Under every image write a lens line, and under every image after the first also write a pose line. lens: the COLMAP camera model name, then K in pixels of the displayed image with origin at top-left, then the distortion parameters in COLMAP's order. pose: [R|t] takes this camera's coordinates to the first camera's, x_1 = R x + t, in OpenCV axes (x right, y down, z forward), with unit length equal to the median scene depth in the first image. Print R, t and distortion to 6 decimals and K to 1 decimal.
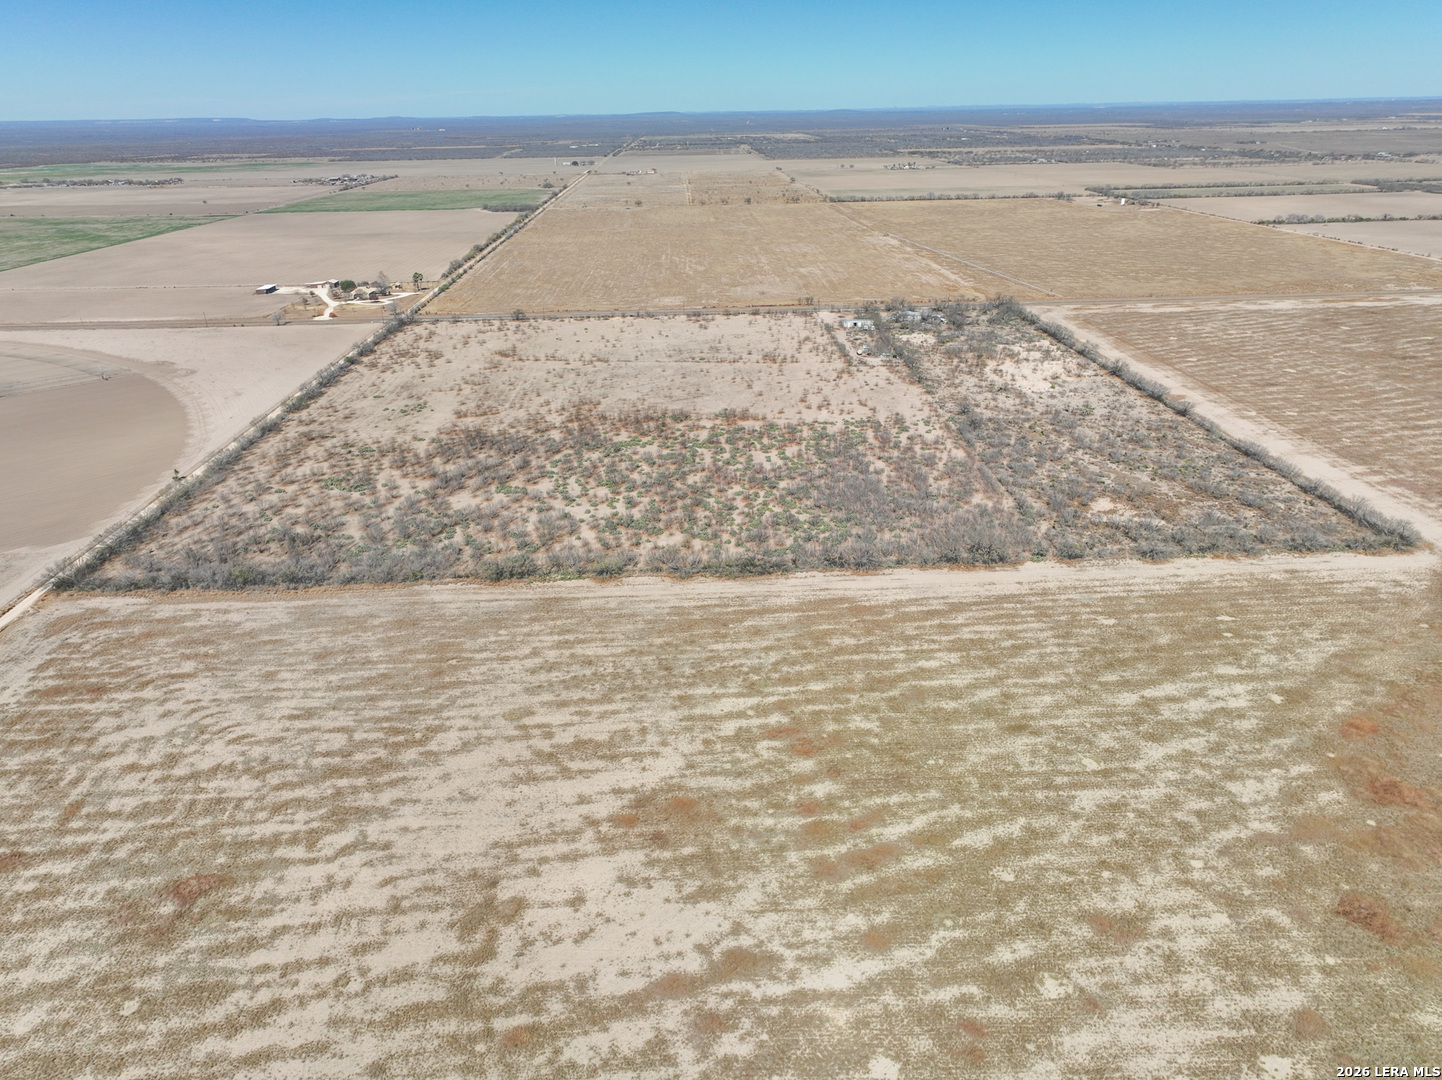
lens RADIAL K [[1010.8, 0, 719.7], [0, 1010.8, 540.6], [0, 0, 1]] dist [0.000887, 0.015789]
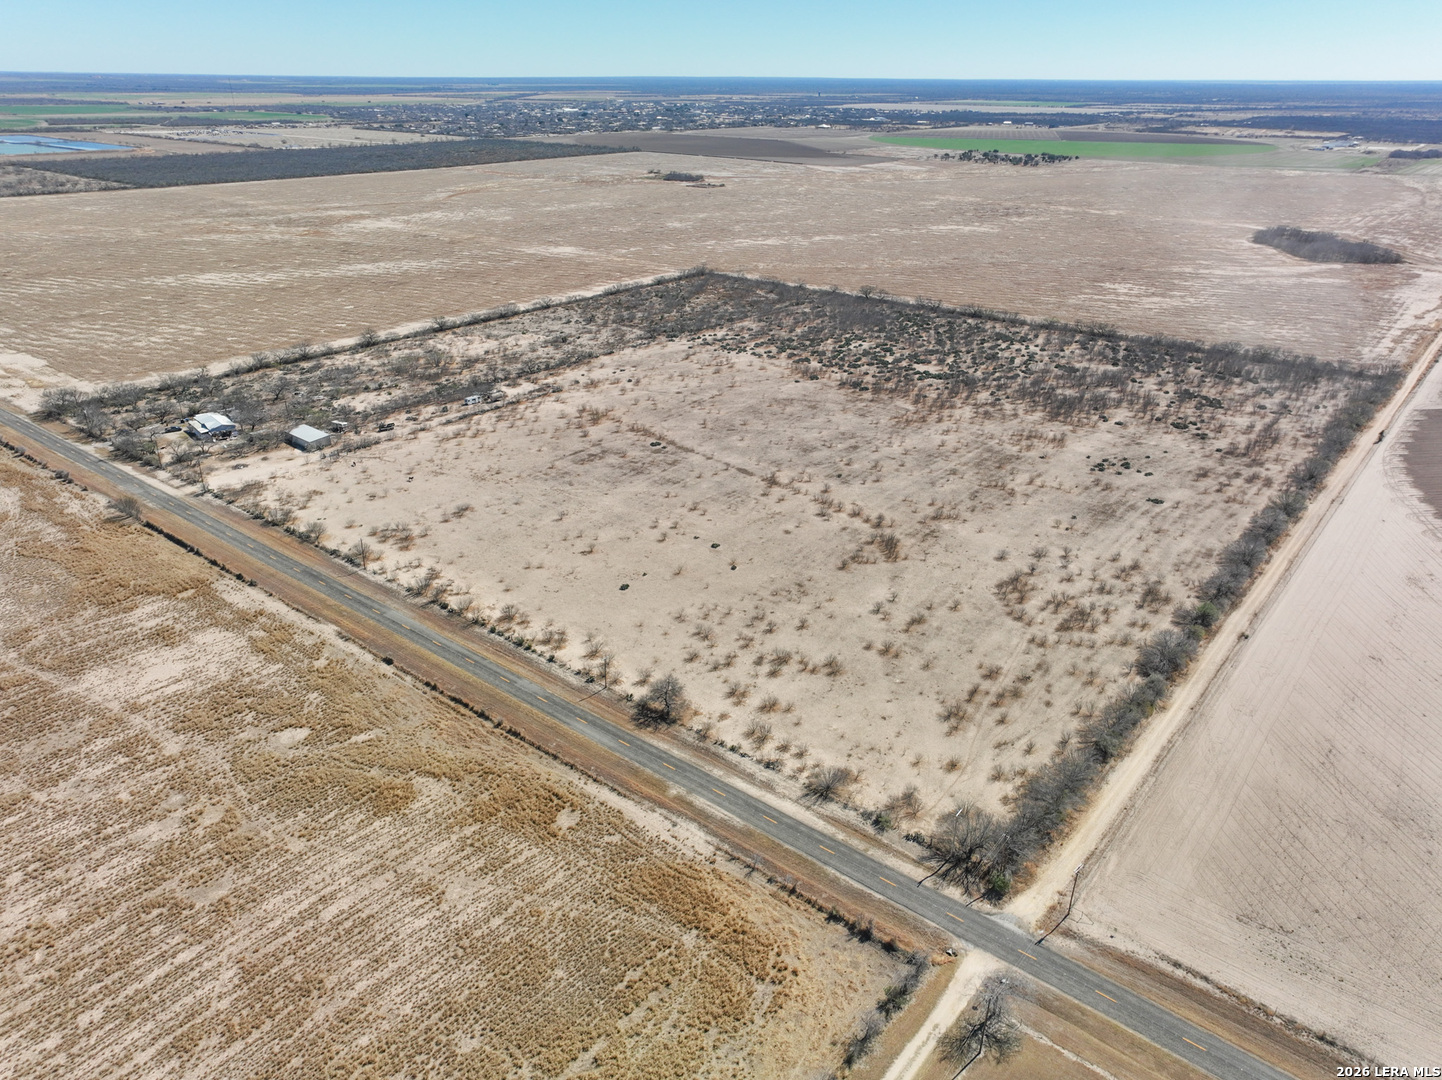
lens RADIAL K [[1010.8, 0, 717.9], [0, 1010.8, 541.2], [0, 0, 1]] dist [0.000887, 0.015789]
pose [[-0.747889, -0.267242, 0.607655, -0.618169], [0.268305, 0.715591, 0.644935, -0.725642], [-0.607186, 0.645377, -0.463480, 1.737812]]
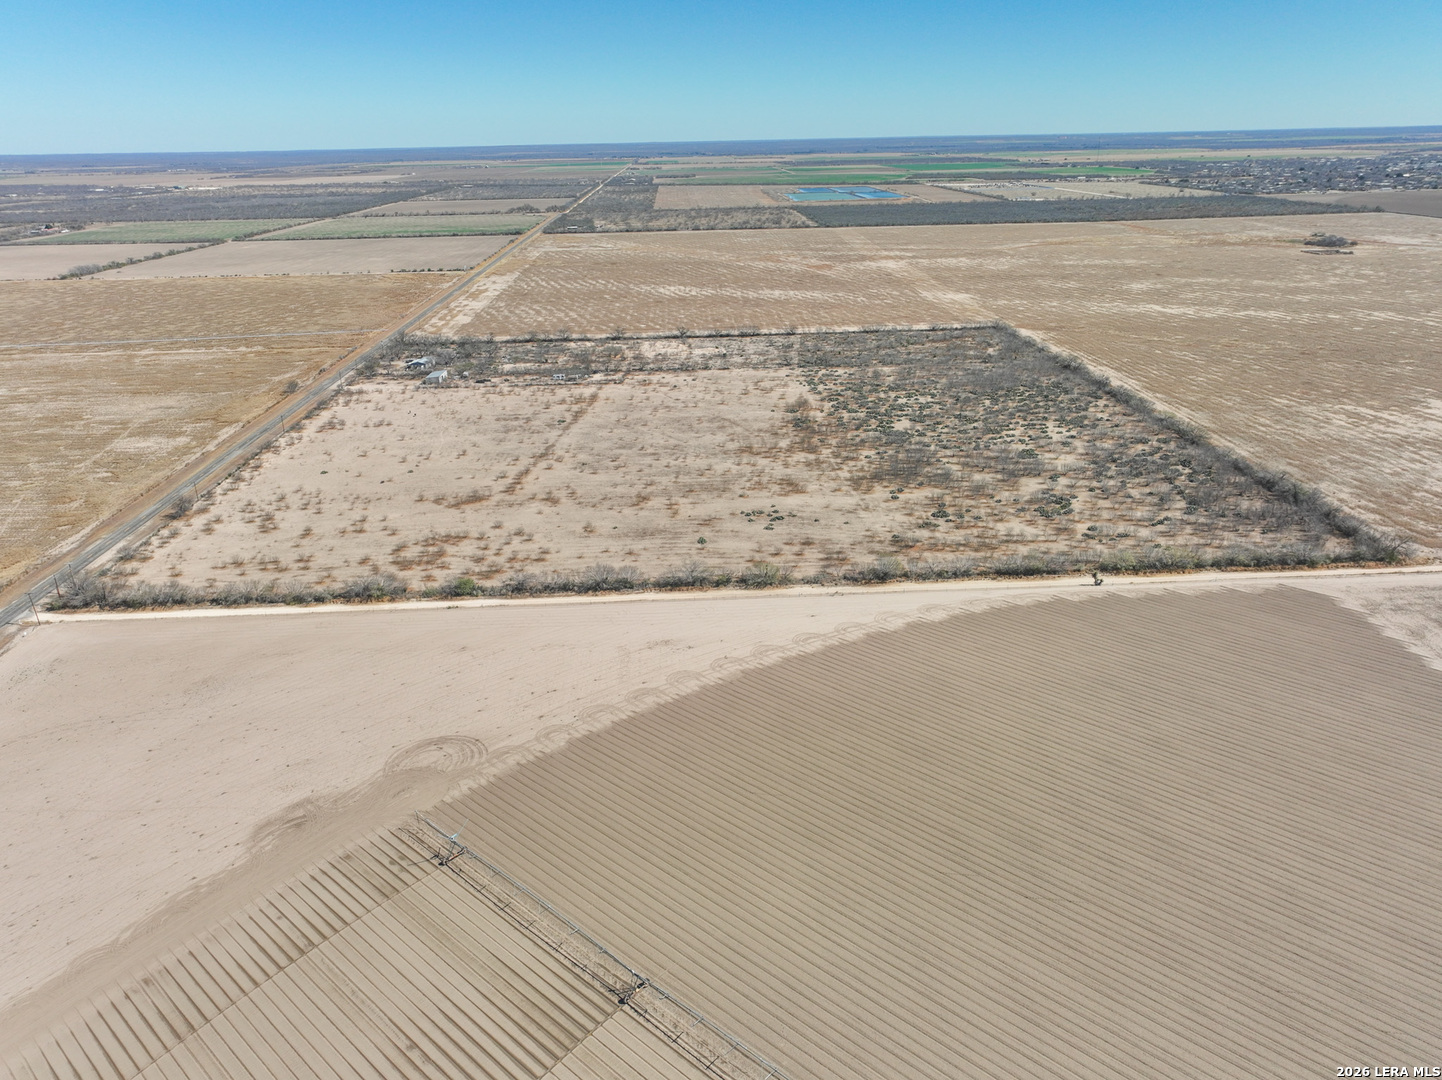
lens RADIAL K [[1010.8, 0, 719.8], [0, 1010.8, 537.1], [0, 0, 1]] dist [0.000887, 0.015789]
pose [[-0.003714, -0.353609, 0.935386, -1.135831], [0.410983, 0.852203, 0.323795, -0.420014], [-0.911635, 0.385630, 0.142163, 1.036068]]
